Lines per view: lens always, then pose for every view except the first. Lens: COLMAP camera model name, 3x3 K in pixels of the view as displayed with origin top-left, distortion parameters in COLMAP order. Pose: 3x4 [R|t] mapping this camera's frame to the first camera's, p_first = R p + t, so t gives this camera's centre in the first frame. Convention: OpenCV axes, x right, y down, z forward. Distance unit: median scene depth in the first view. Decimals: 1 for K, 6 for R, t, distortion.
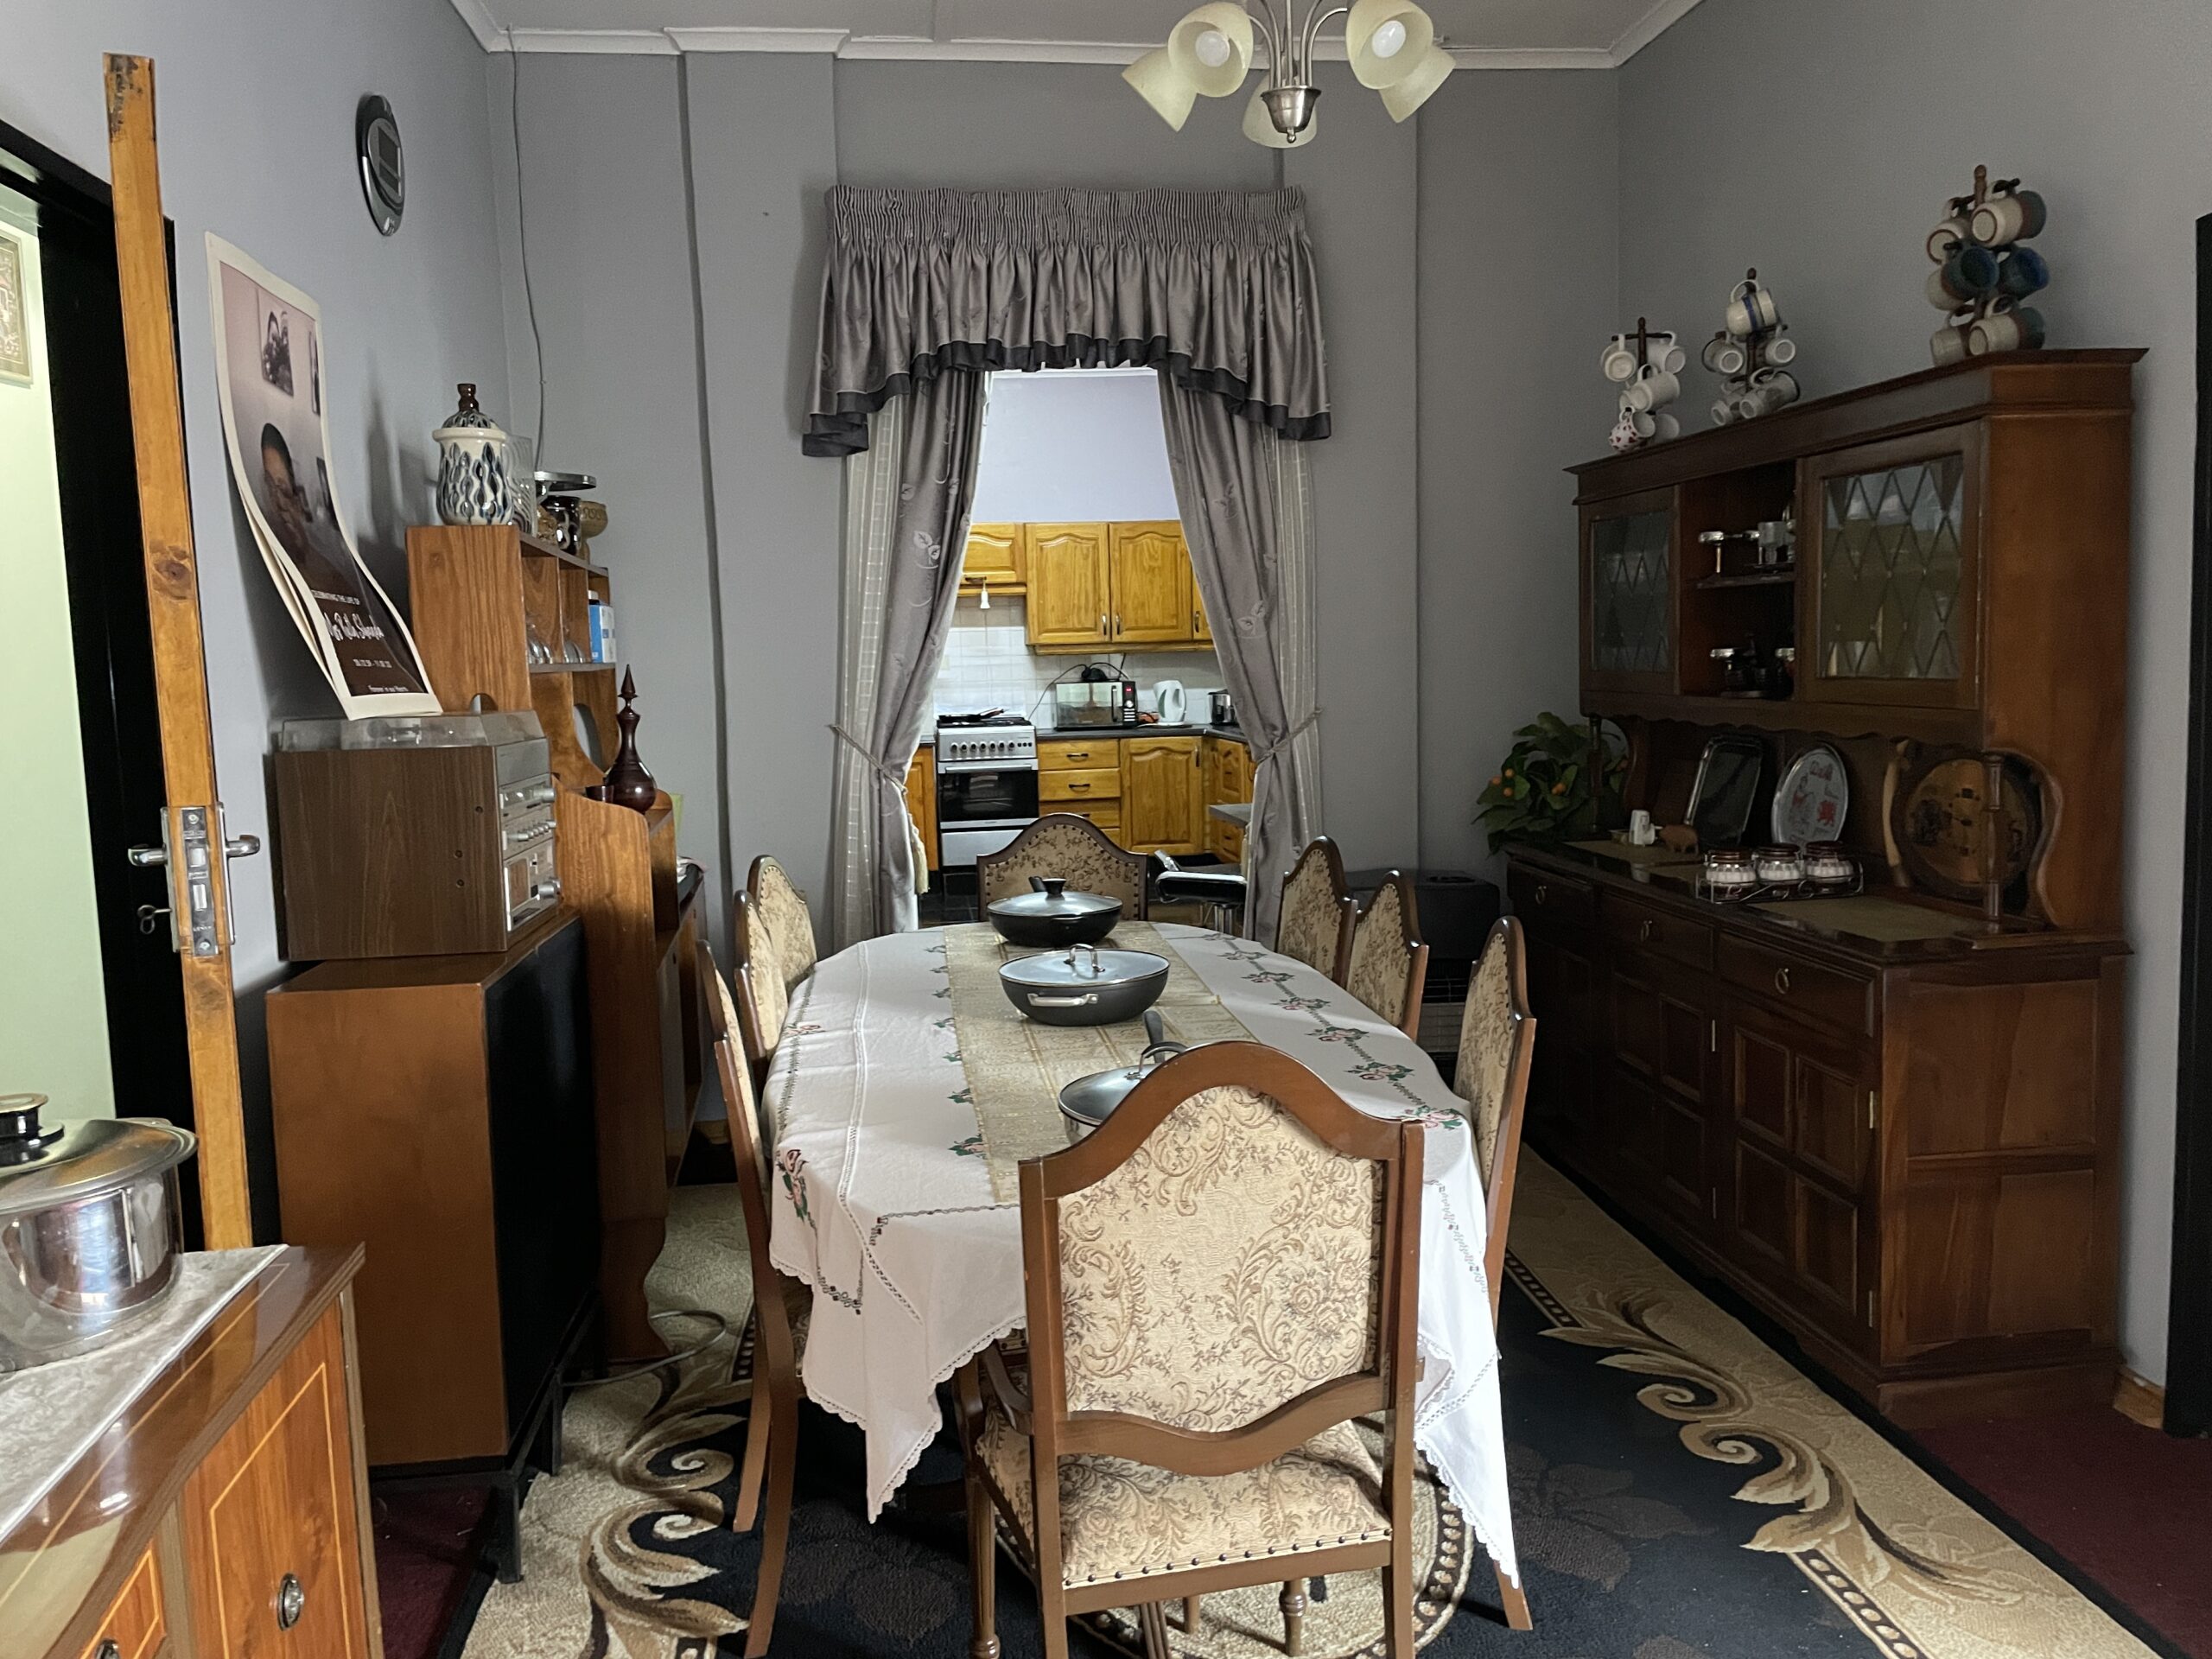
lens RADIAL K [[1702.2, 0, 1110.2], [0, 1702.2, 841.6], [0, 0, 1]] dist [0.095539, -0.127205]
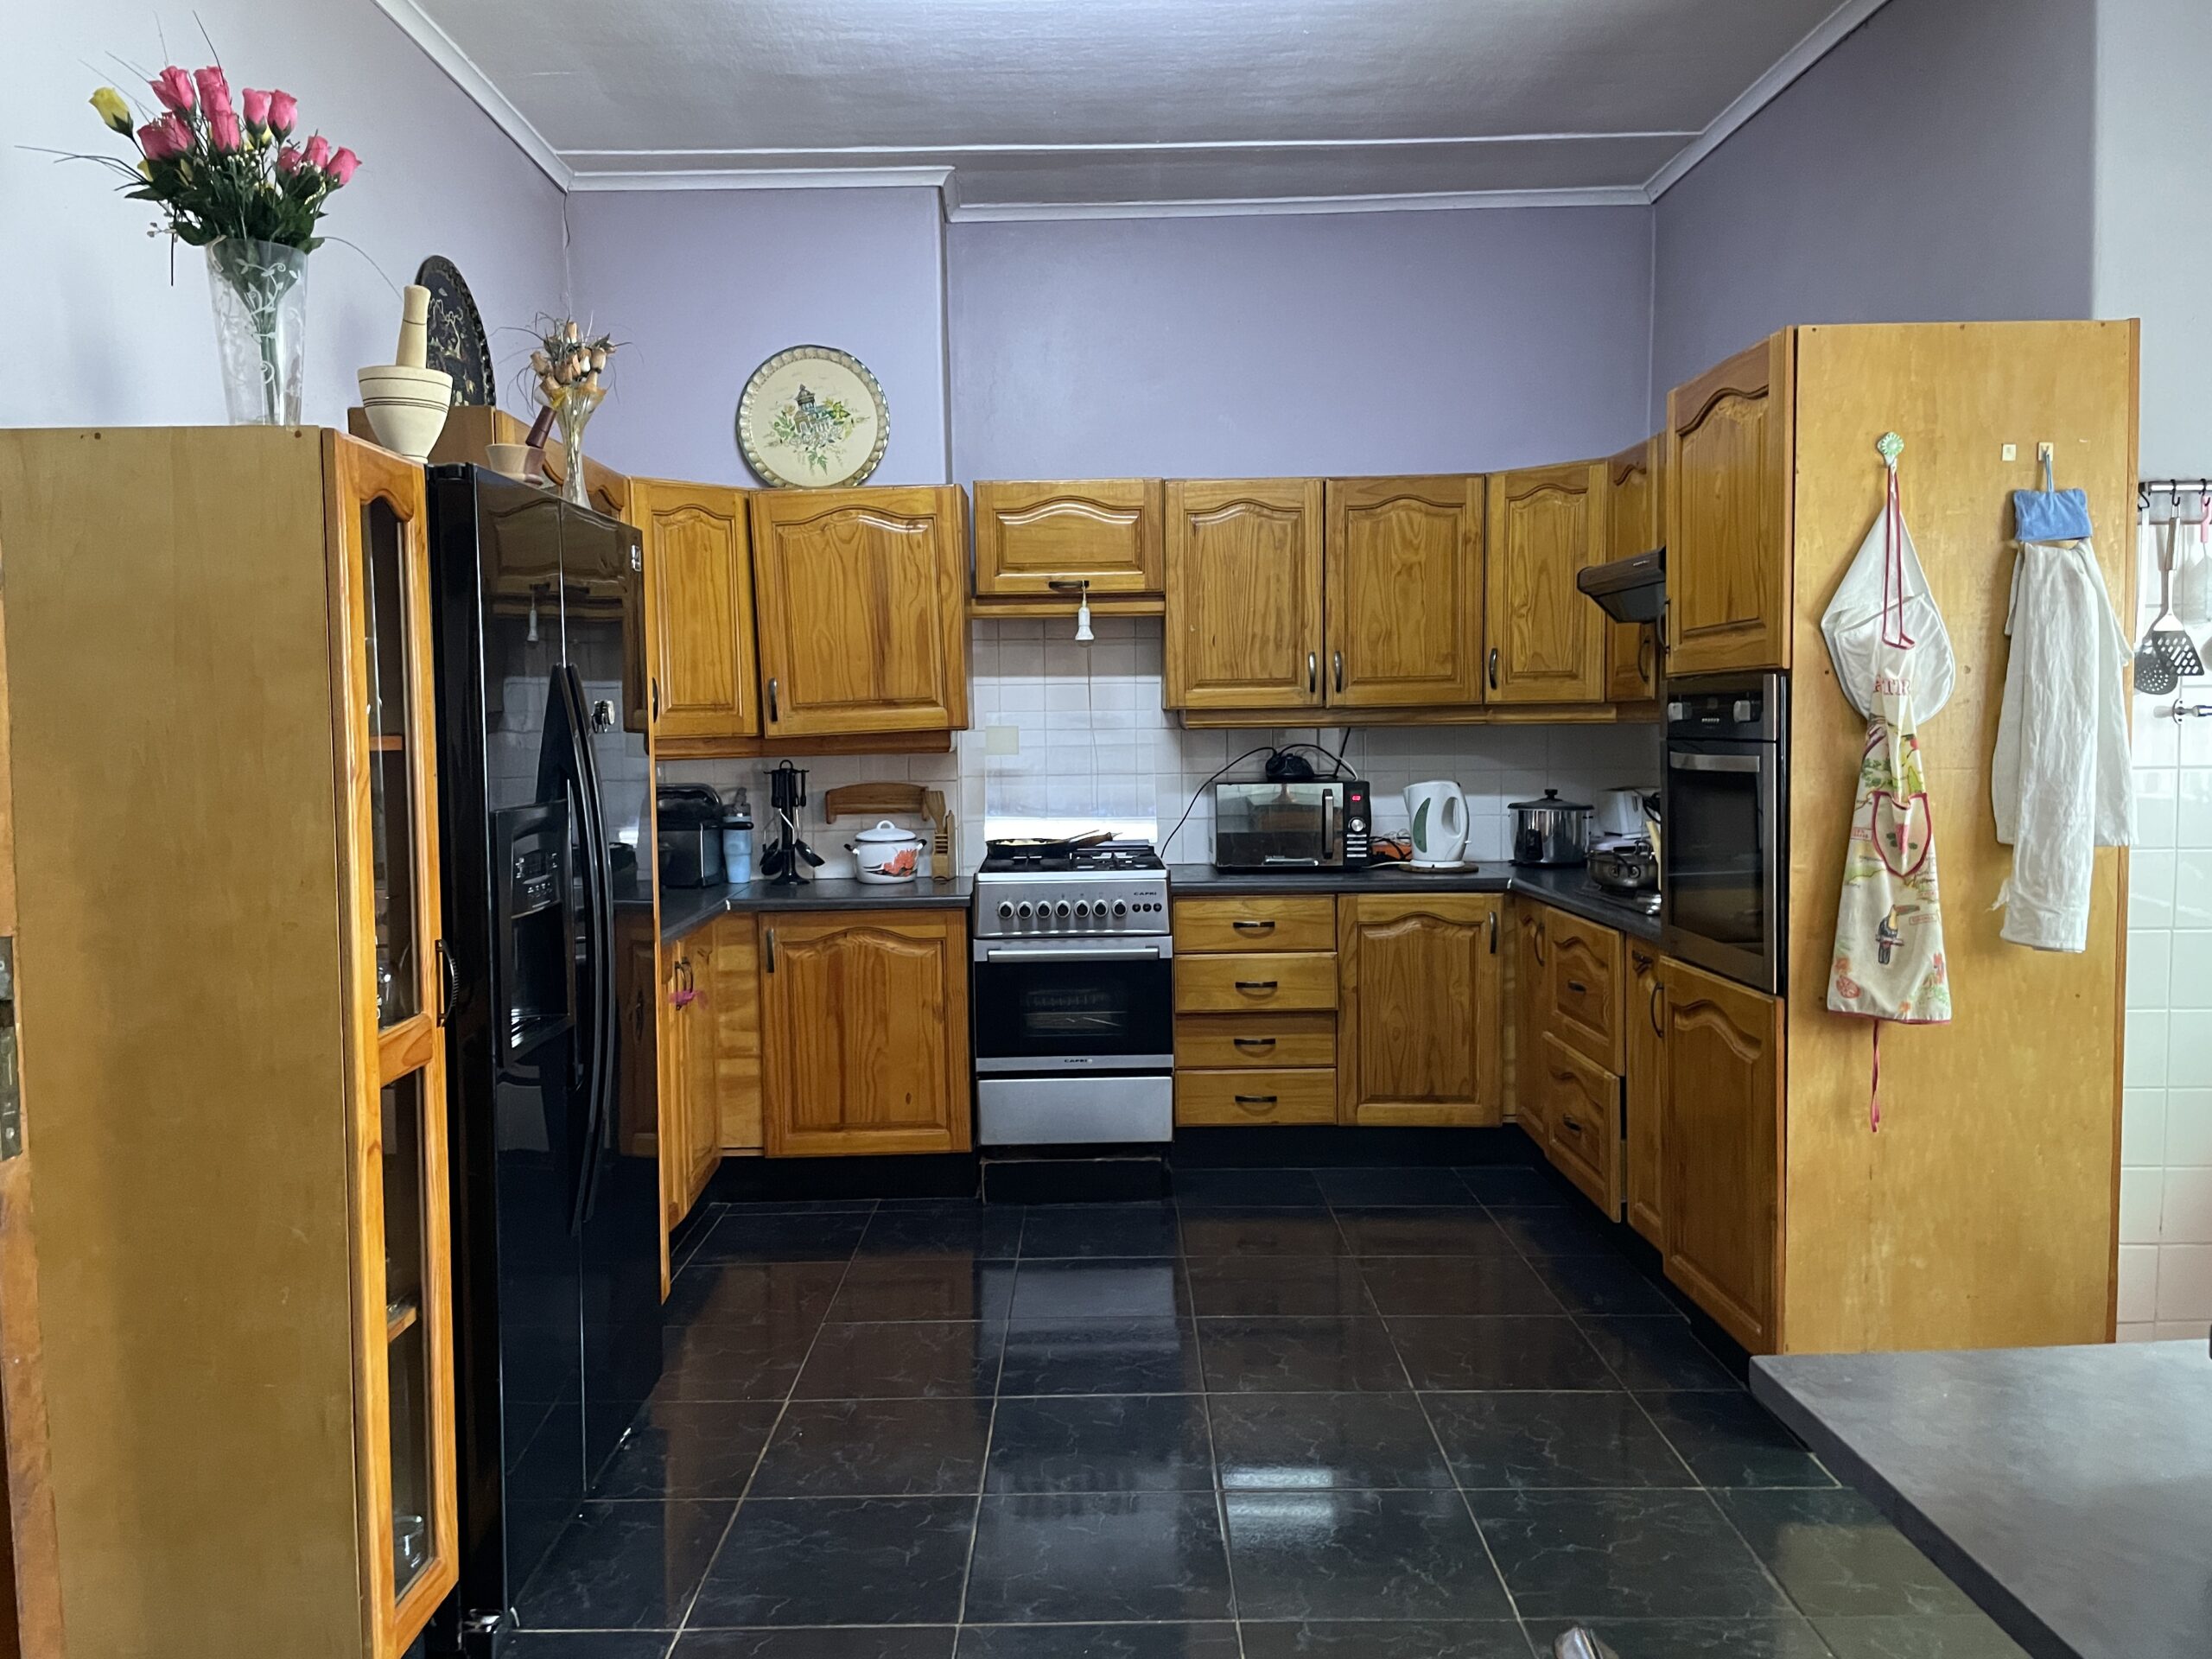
lens RADIAL K [[1702.2, 0, 1083.5], [0, 1702.2, 824.3], [0, 0, 1]] dist [0.095539, -0.127205]
pose [[0.991583, 0.020995, -0.127759, -0.005092], [-0.027225, 0.998514, -0.047216, -0.054383], [0.126578, 0.050297, 0.990681, 0.475638]]
